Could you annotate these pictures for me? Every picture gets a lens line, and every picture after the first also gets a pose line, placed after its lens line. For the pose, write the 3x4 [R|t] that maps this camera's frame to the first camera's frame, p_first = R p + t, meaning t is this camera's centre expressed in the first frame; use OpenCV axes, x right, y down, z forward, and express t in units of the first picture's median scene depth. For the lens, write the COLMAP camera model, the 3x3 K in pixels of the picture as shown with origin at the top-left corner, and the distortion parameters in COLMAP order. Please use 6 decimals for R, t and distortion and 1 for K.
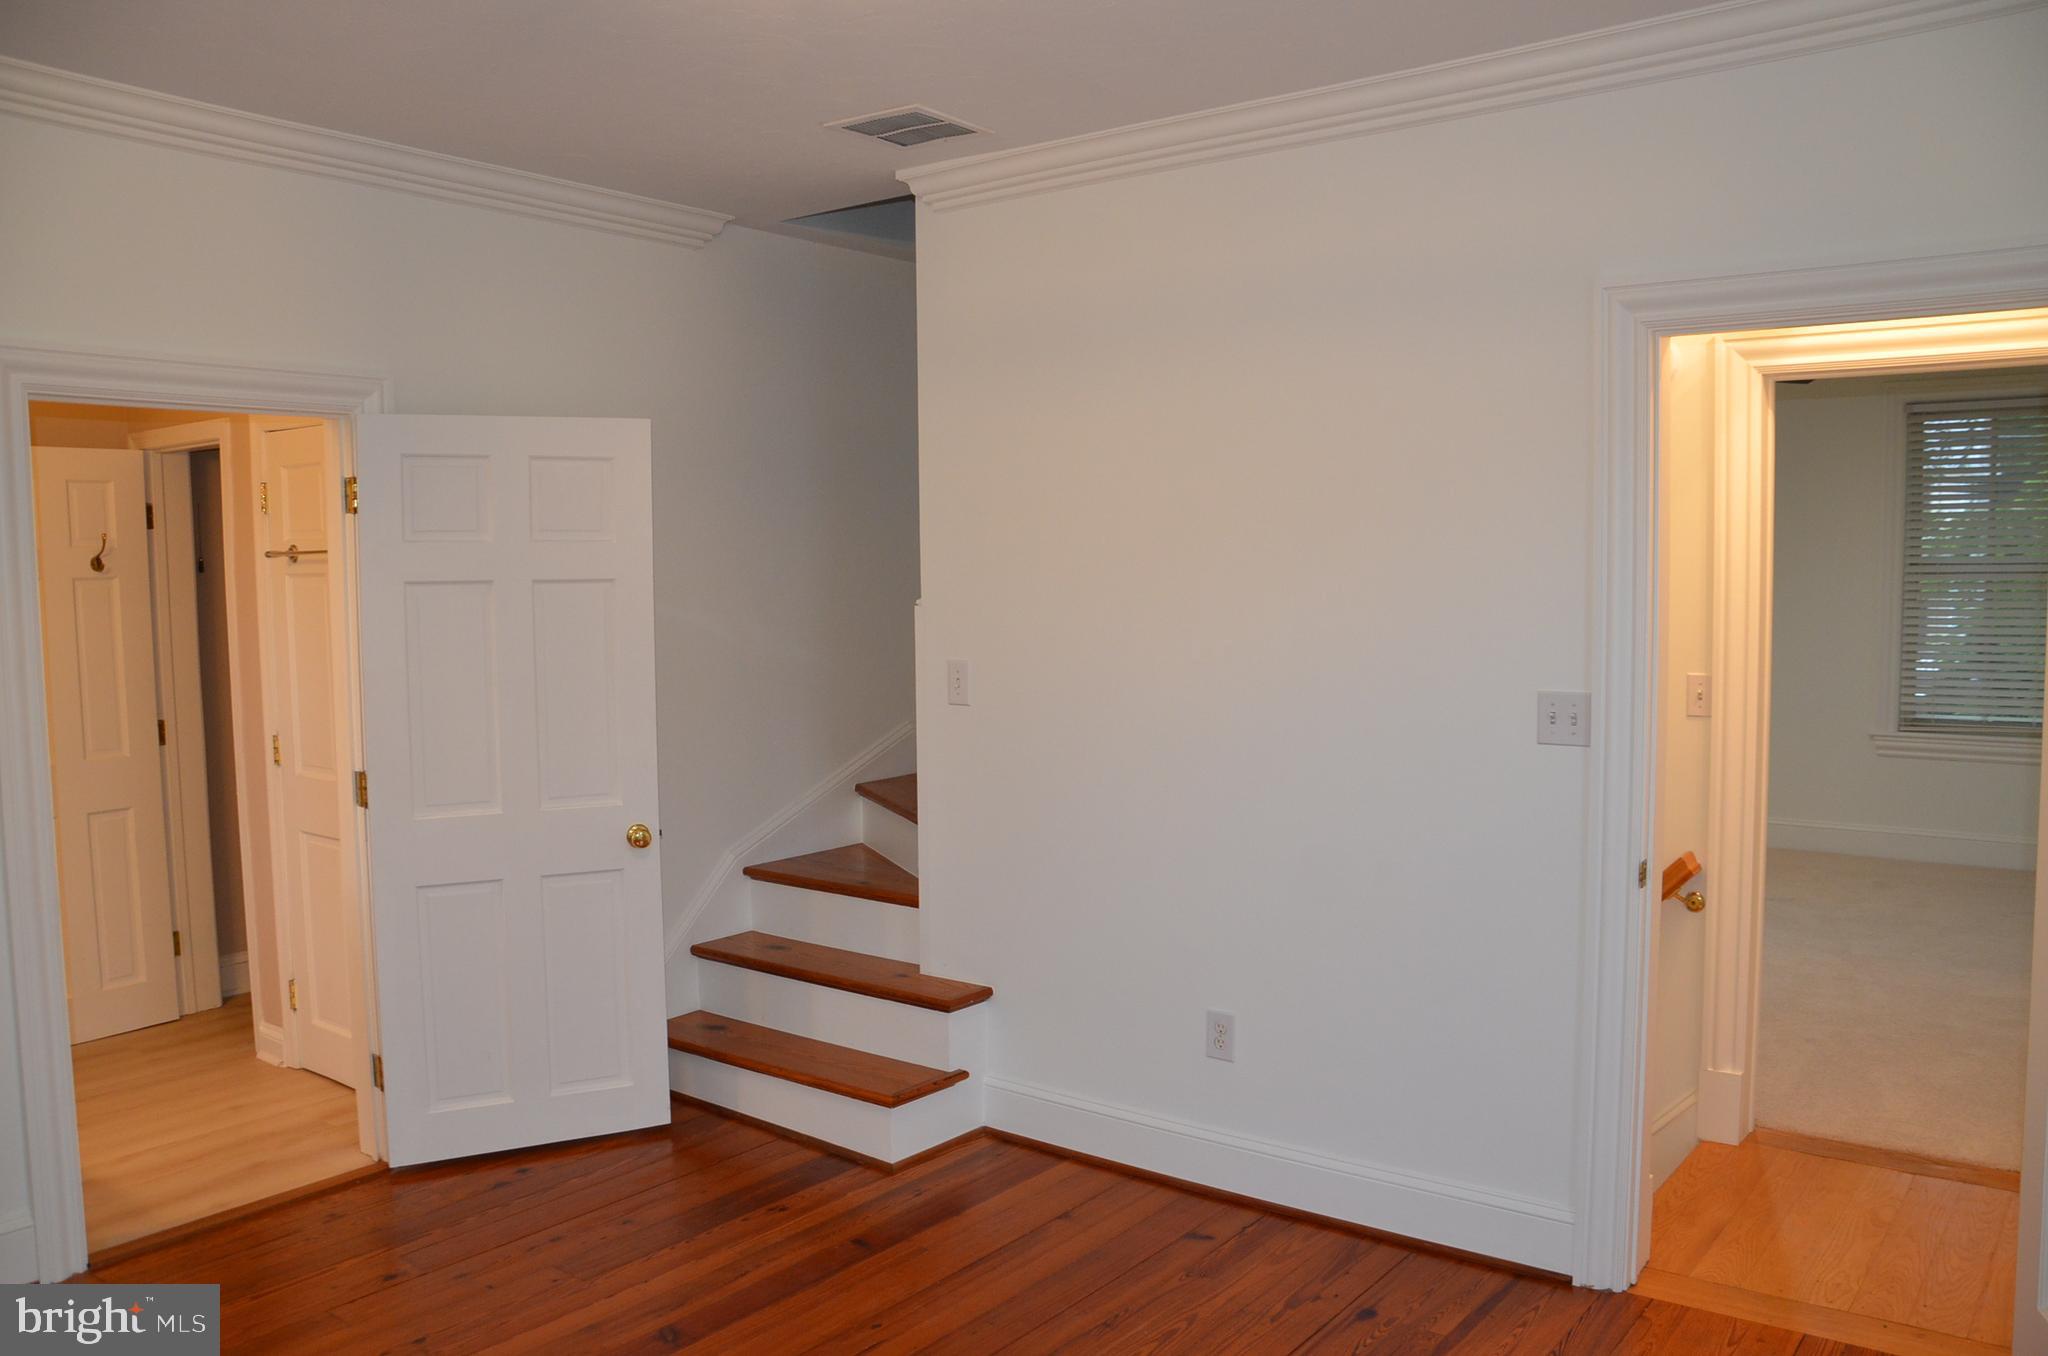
lens RADIAL K [[1606.4, 0, 1026.4], [0, 1606.4, 666.9], [0, 0, 1]] dist [-0.006302, -0.000029]
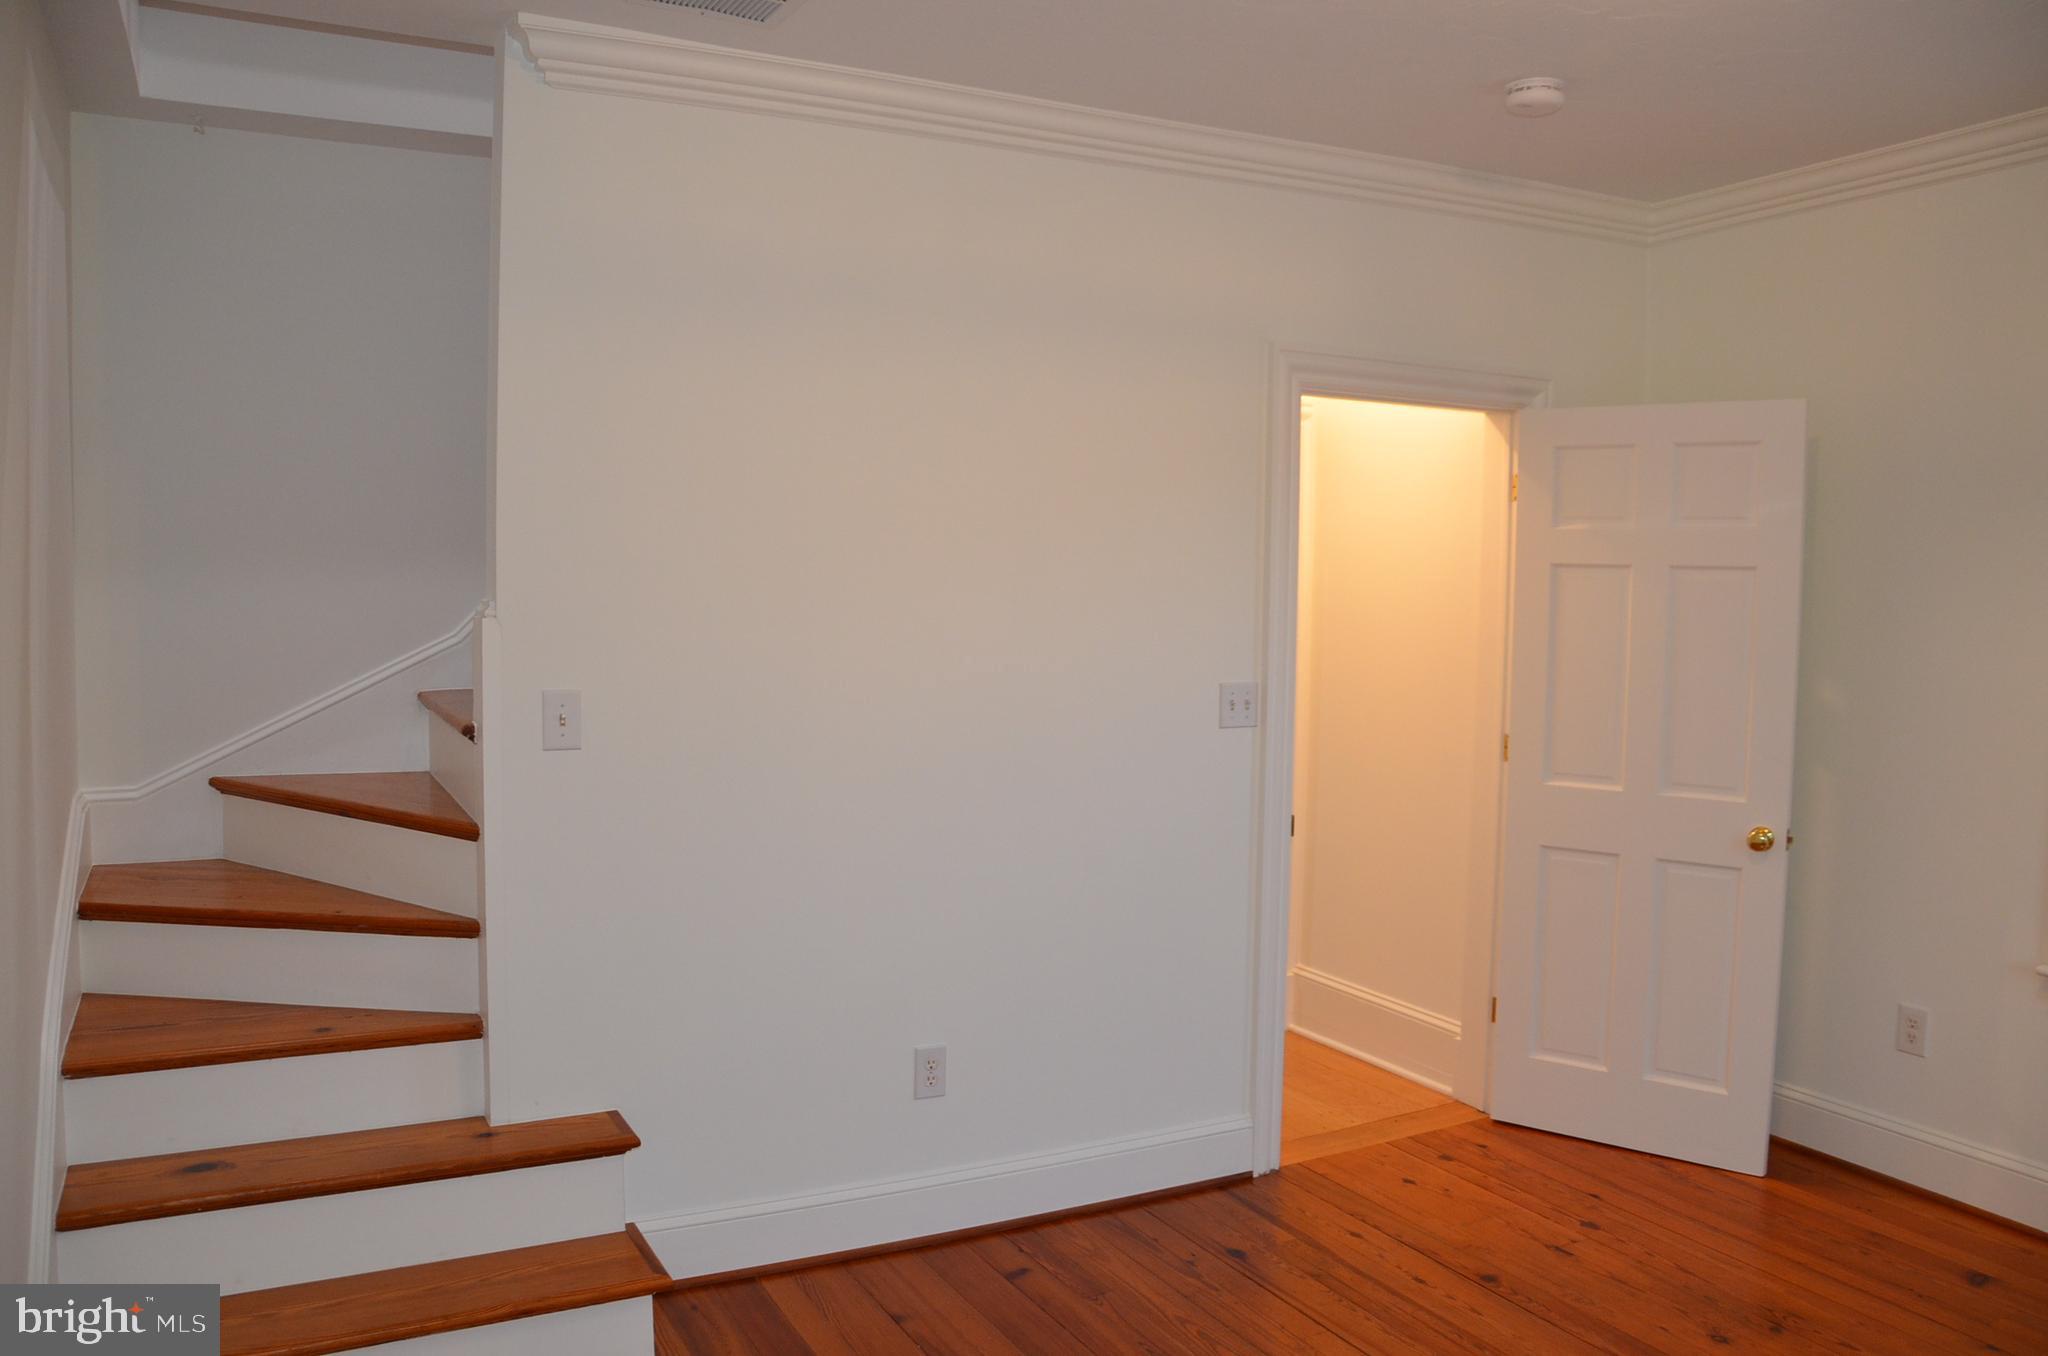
lens RADIAL K [[1614.3, 0, 1024.0], [0, 1614.3, 678.0], [0, 0, 1]] dist [-0.043668, -0.000155]
pose [[0.438109, -0.037451, 0.898141, -0.749223], [0.047052, 0.998718, 0.018693, -0.015962], [-0.897690, 0.034070, 0.439309, 0.577945]]
